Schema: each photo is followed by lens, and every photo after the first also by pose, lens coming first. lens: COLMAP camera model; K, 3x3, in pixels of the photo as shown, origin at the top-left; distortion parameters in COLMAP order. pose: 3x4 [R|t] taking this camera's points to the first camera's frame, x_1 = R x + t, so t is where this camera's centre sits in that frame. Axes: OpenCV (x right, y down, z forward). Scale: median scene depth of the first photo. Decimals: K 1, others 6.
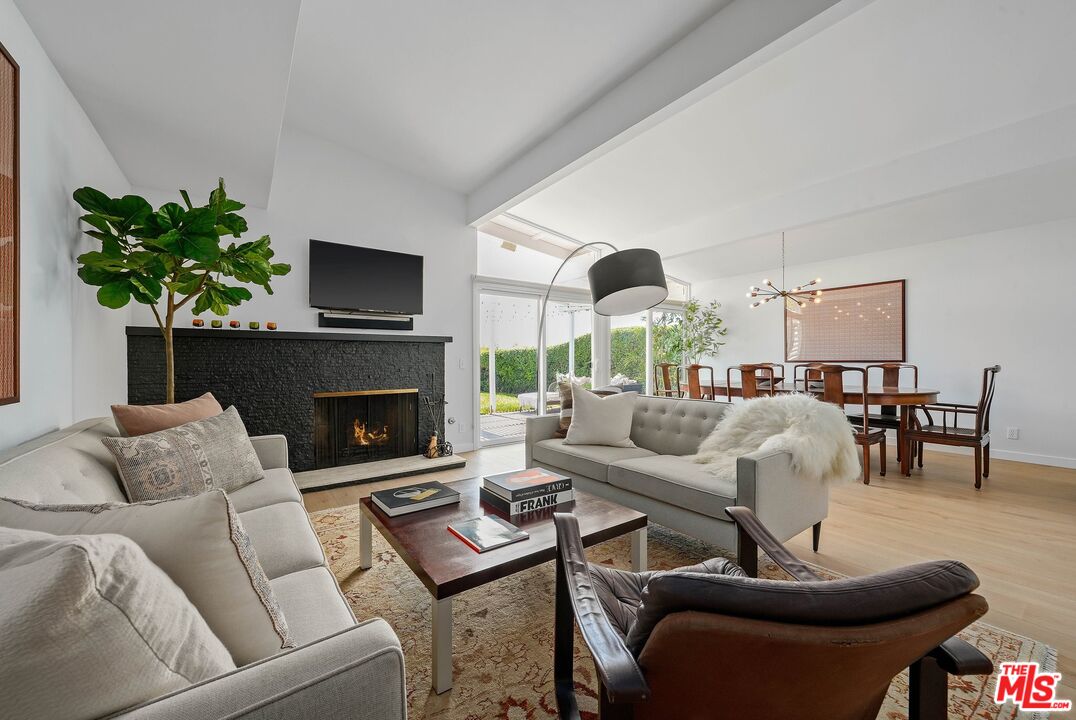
lens RADIAL K [[412.0, 0, 533.2], [0, 412.0, 360.1], [0, 0, 1]] dist [-0.000699, 0.000081]
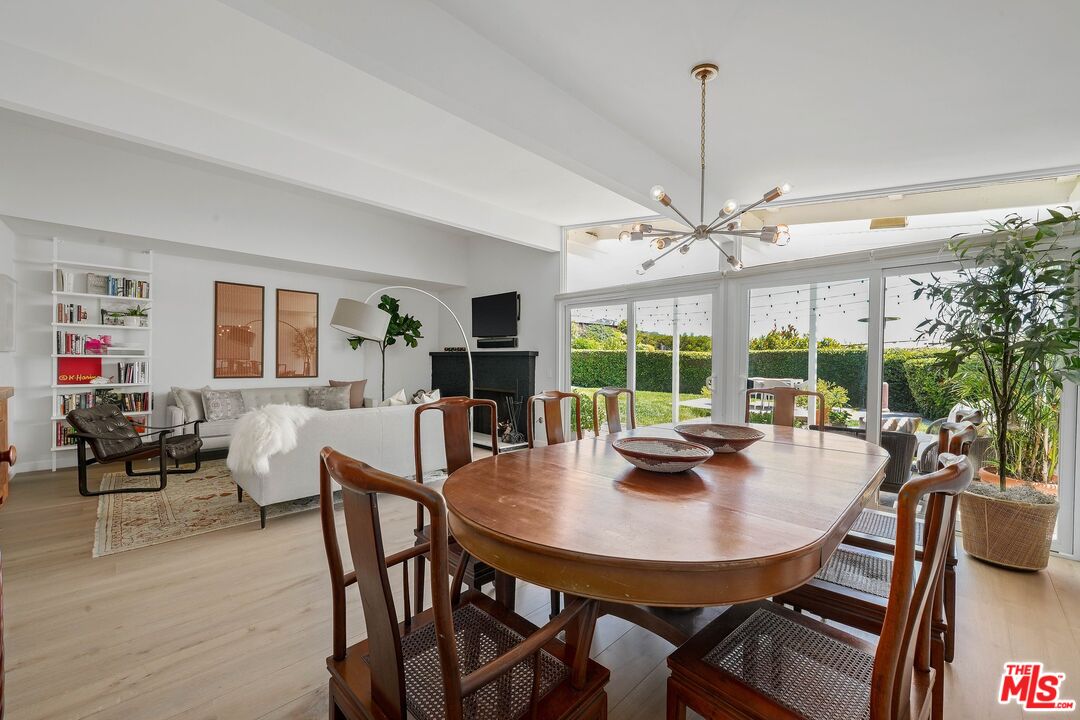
lens RADIAL K [[425.4, 0, 540.0], [0, 425.4, 360.0], [0, 0, 1]] dist [-0.000283, 0.000270]
pose [[0.172981, 0.003782, -0.984918, 1.449348], [-0.009533, 0.999952, 0.002166, -0.043253], [0.984879, 0.009015, 0.173008, 1.092587]]
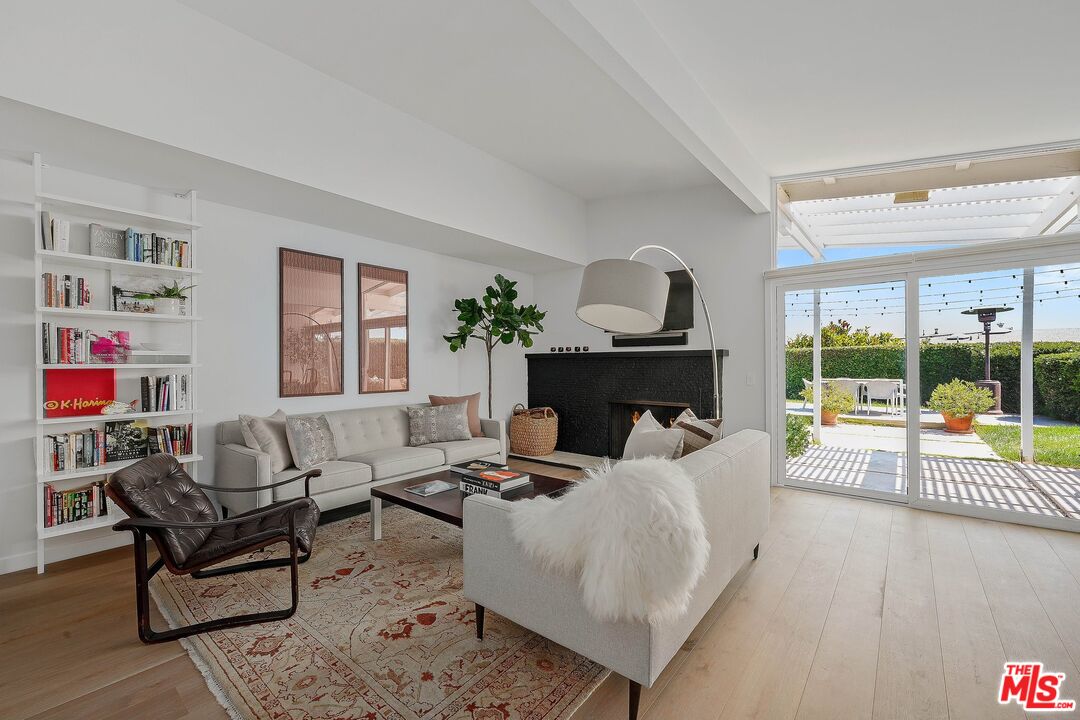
lens RADIAL K [[448.4, 0, 537.1], [0, 448.4, 364.4], [0, 0, 1]] dist [-0.000161, 0.000087]
pose [[0.261137, 0.005840, -0.965284, 0.870163], [0.005077, 0.999960, 0.007424, -0.044717], [0.965288, -0.006840, 0.261097, 0.474888]]
